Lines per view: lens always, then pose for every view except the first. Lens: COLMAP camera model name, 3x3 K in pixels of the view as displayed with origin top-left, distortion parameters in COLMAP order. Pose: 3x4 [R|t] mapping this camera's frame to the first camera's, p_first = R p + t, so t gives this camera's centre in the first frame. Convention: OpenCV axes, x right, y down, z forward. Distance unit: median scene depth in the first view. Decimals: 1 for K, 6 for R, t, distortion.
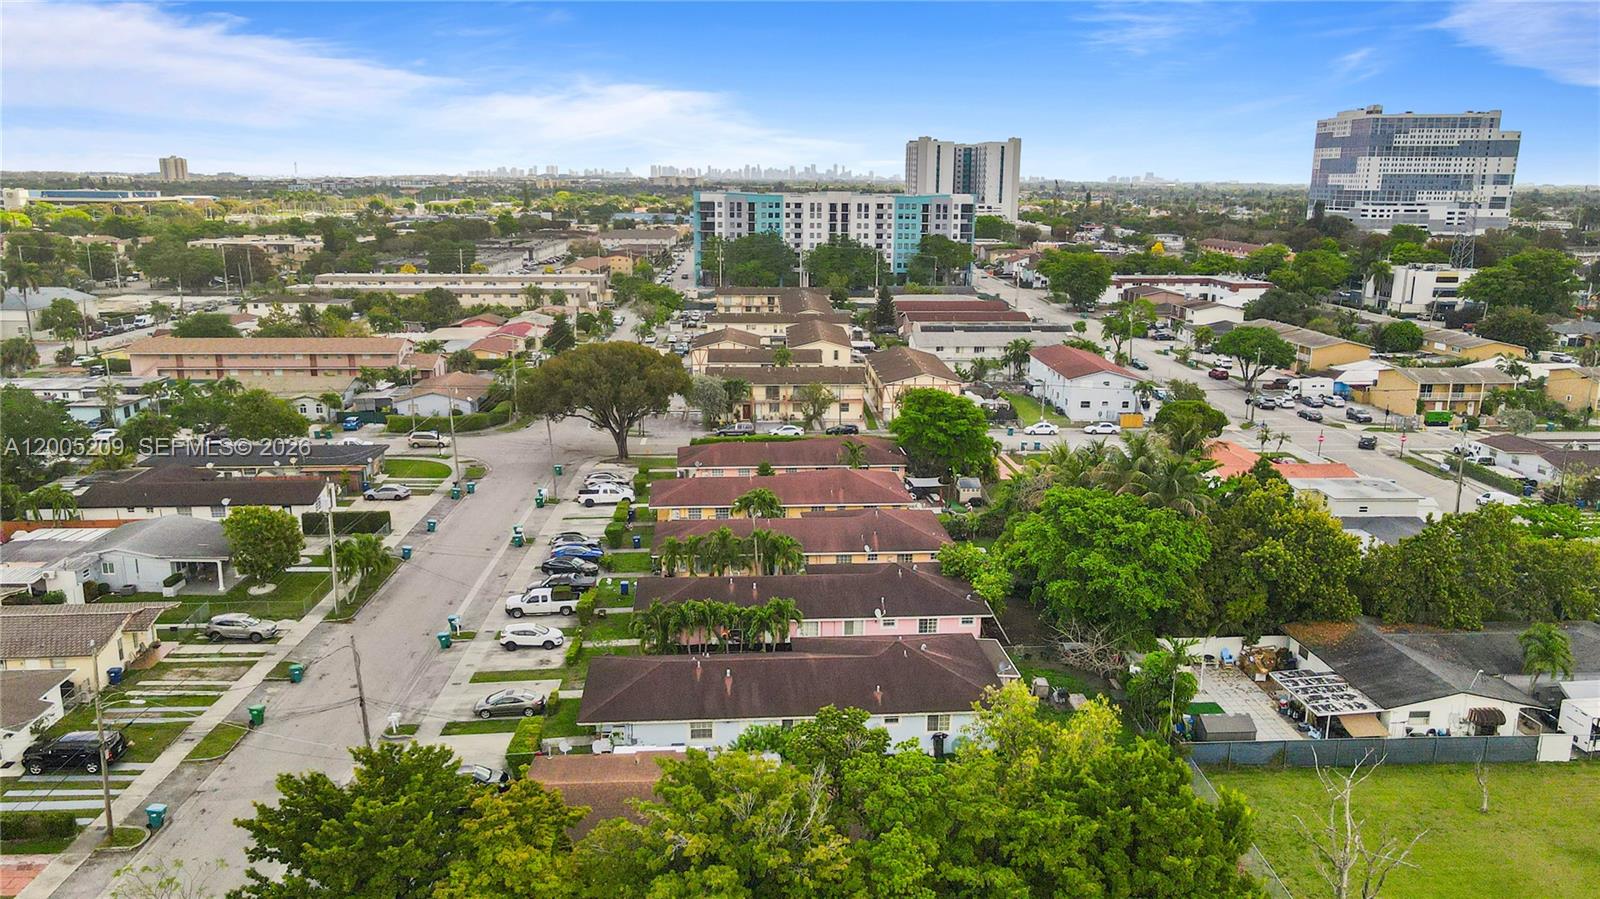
lens RADIAL K [[1191.7, 0, 801.2], [0, 1191.7, 464.0], [0, 0, 1]] dist [0.003948, 0.018060]
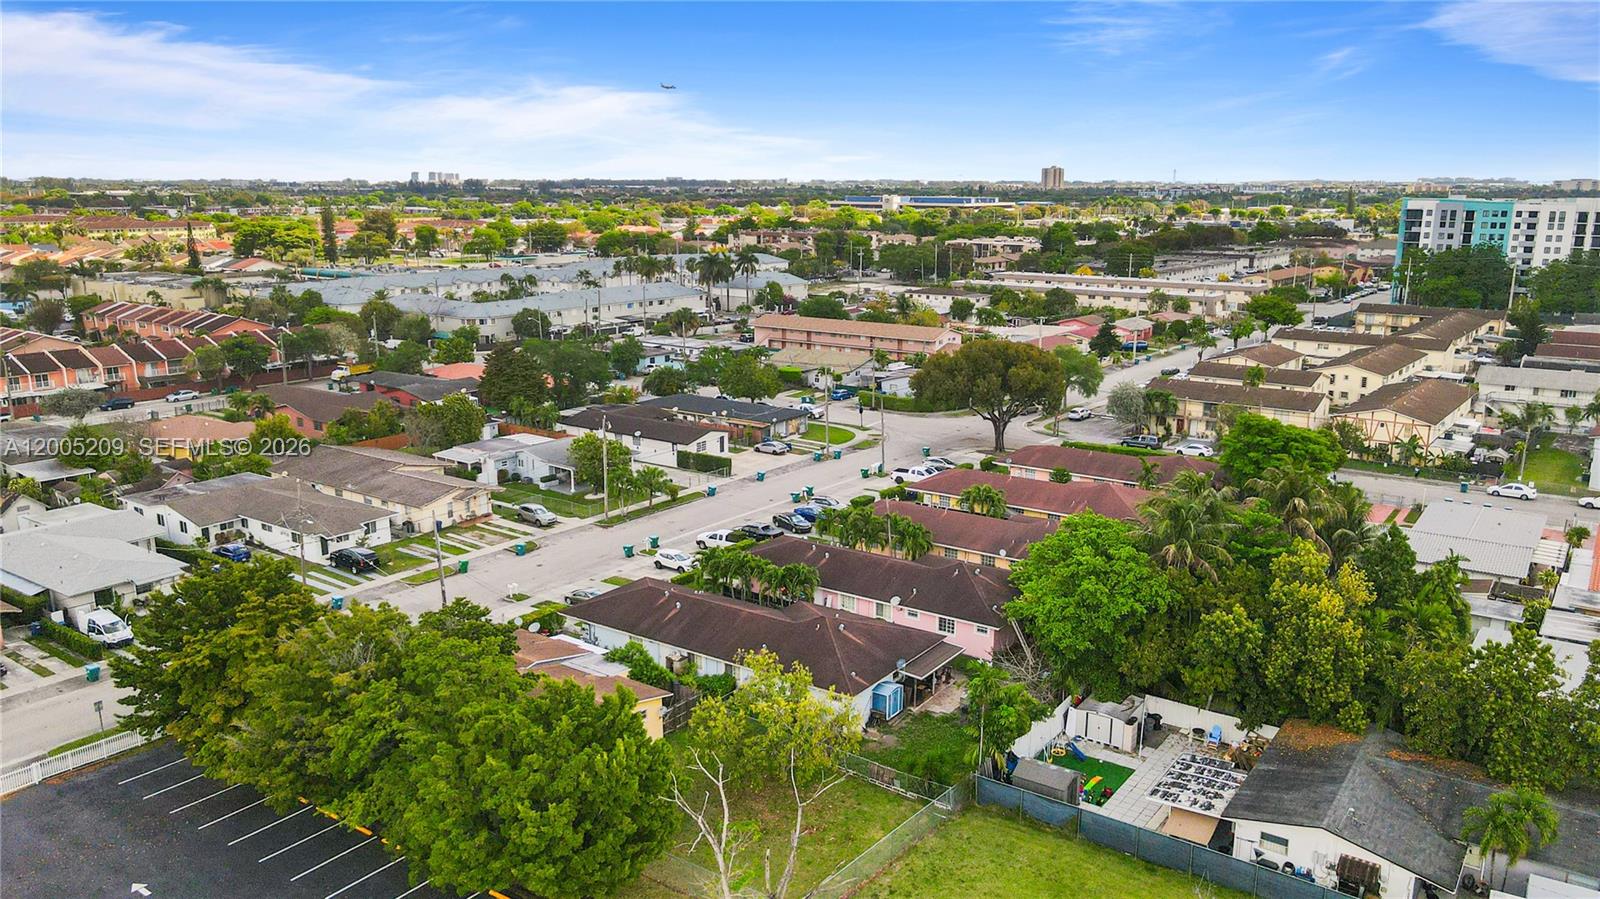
lens RADIAL K [[1183.3, 0, 800.8], [0, 1183.3, 458.4], [0, 0, 1]] dist [-0.002106, 0.029760]
pose [[0.767791, 0.139676, -0.625290, 0.423472], [-0.144570, 0.988547, 0.043303, -0.021084], [0.624177, 0.057150, 0.779190, 0.086119]]
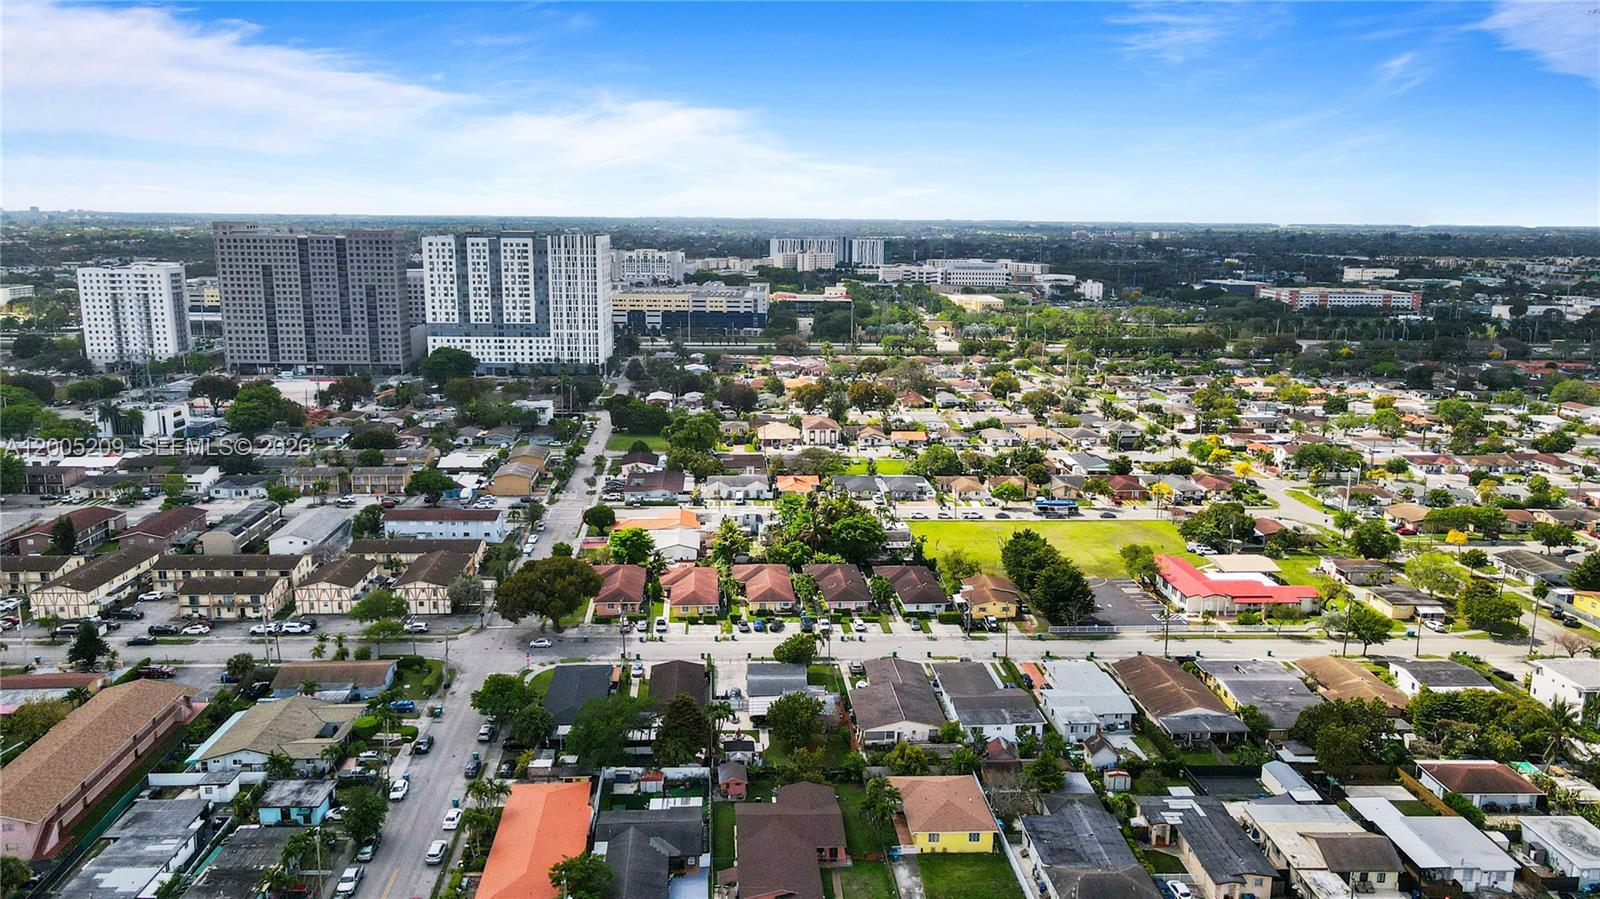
lens RADIAL K [[1183.3, 0, 800.8], [0, 1183.3, 458.4], [0, 0, 1]] dist [-0.002106, 0.029760]
pose [[-0.000246, -0.211454, 0.977388, -1.900551], [0.223905, 0.952561, 0.206139, -0.546874], [-0.974611, 0.218893, 0.047111, 0.629897]]
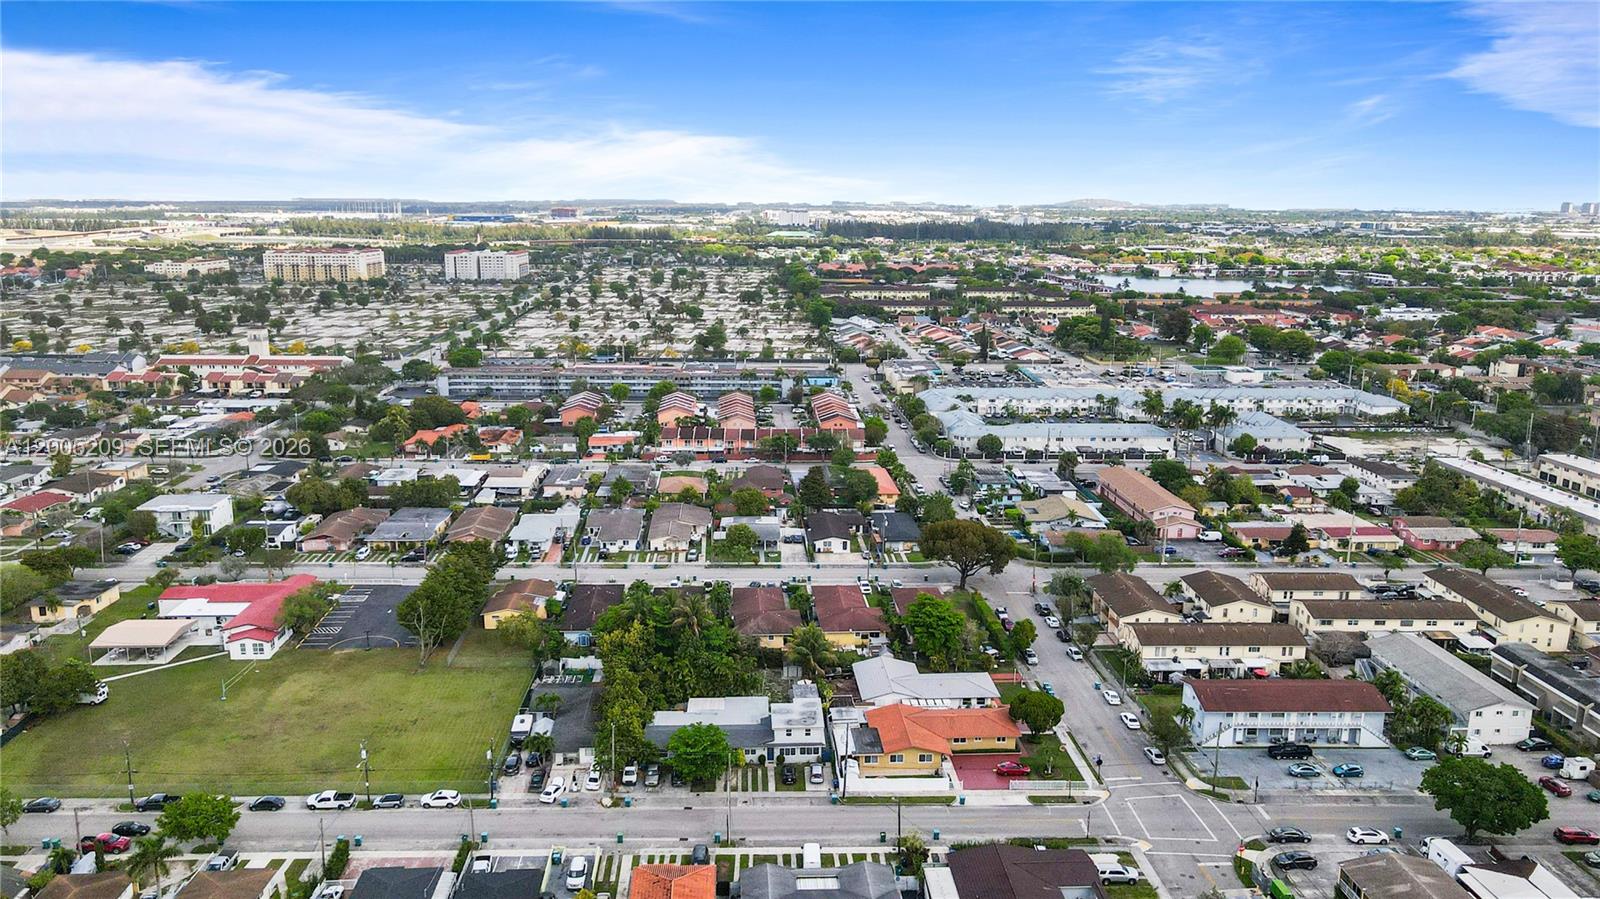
lens RADIAL K [[1180.7, 0, 800.2], [0, 1180.7, 459.4], [0, 0, 1]] dist [-0.002526, 0.026345]
pose [[-0.015751, 0.208476, -0.977901, 1.670523], [-0.240457, 0.948530, 0.206087, -0.538700], [0.970532, 0.238389, 0.035189, 0.766852]]
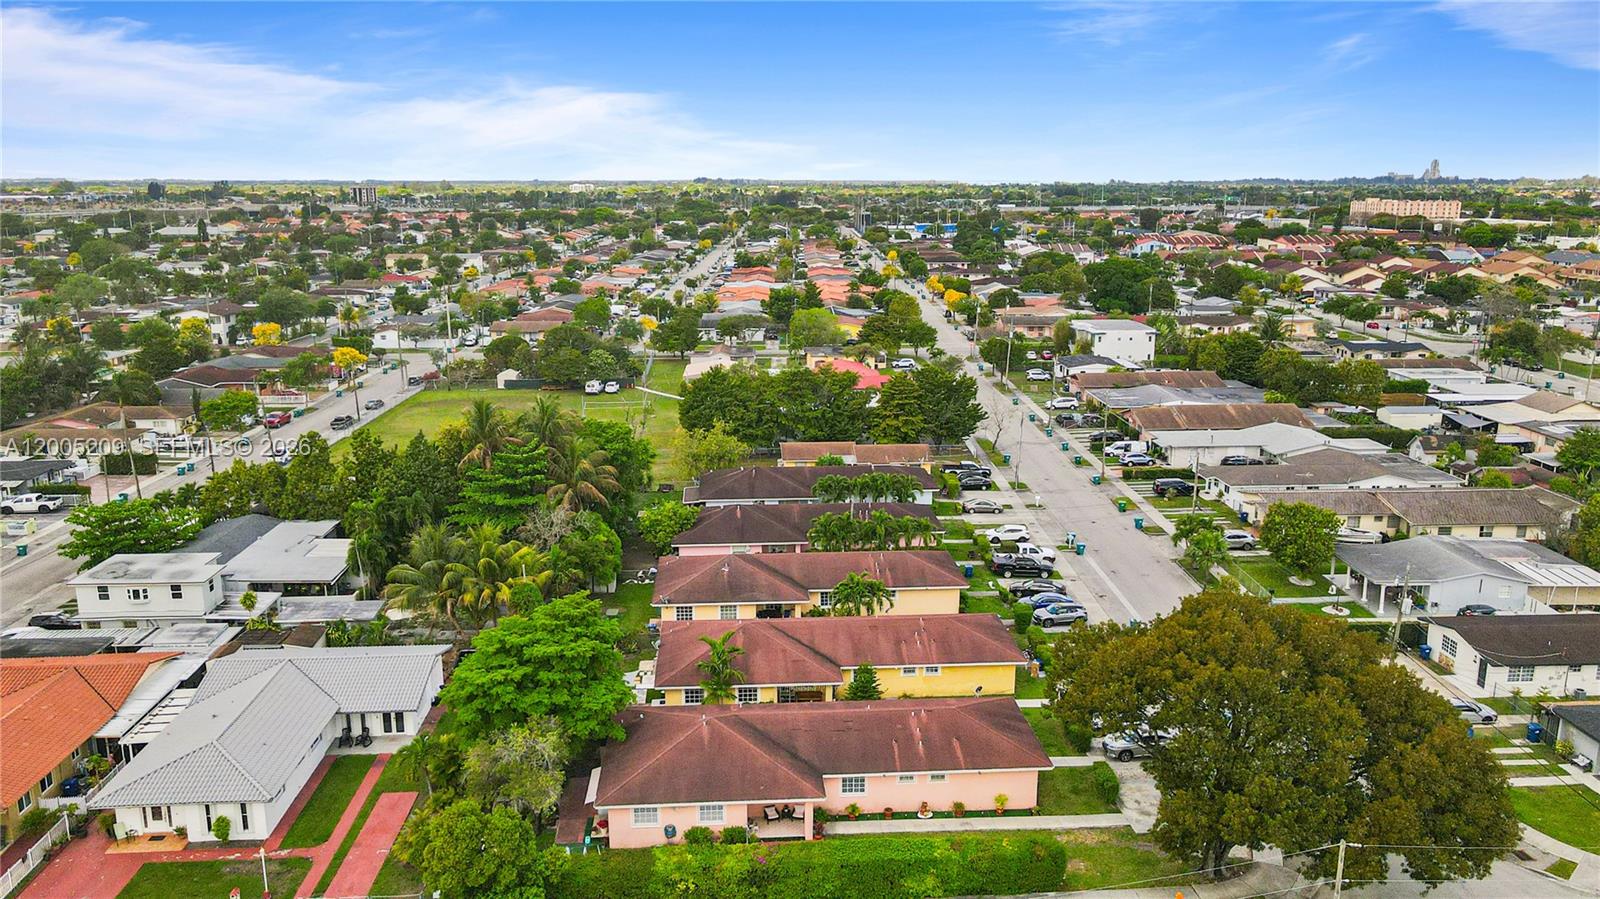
lens RADIAL K [[1205.8, 0, 800.0], [0, 1205.8, 449.5], [0, 0, 1]] dist [-0.008788, 0.057920]
pose [[-0.999809, -0.012260, 0.015222, -0.004353], [-0.004271, 0.897039, 0.441932, -0.382196], [-0.019073, 0.441782, -0.896920, 1.514514]]
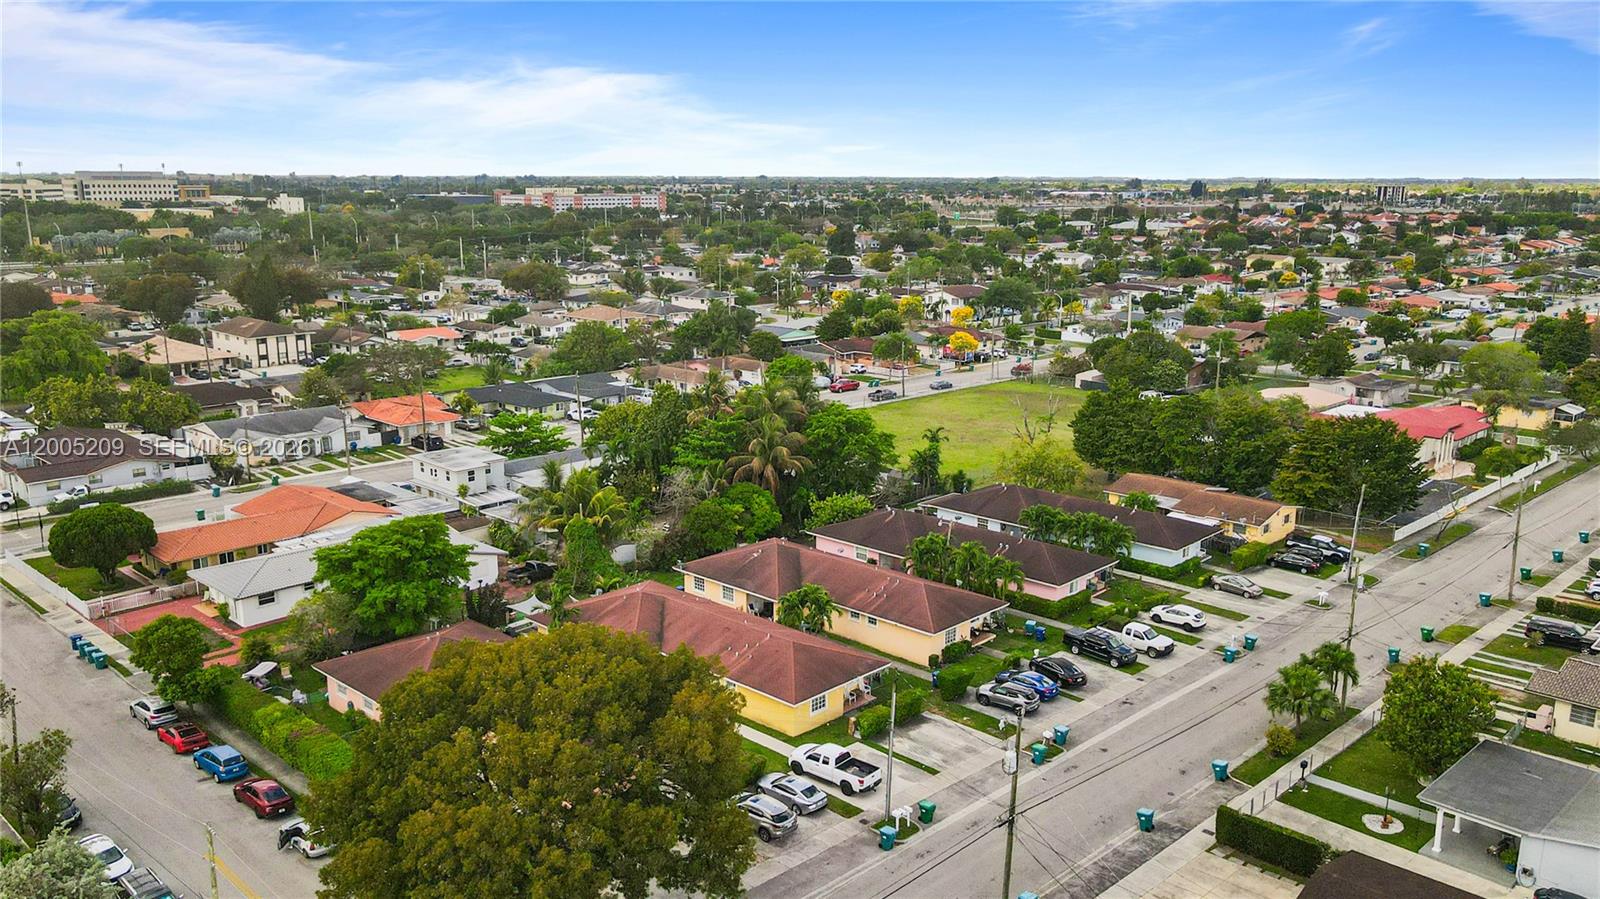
lens RADIAL K [[1240.4, 0, 800.1], [0, 1240.4, 475.3], [0, 0, 1]] dist [-0.017963, 0.087053]
pose [[-0.666891, -0.186243, 0.721505, -0.547844], [0.166179, 0.906704, 0.387649, -0.328835], [-0.726389, 0.378419, -0.573723, 1.279798]]
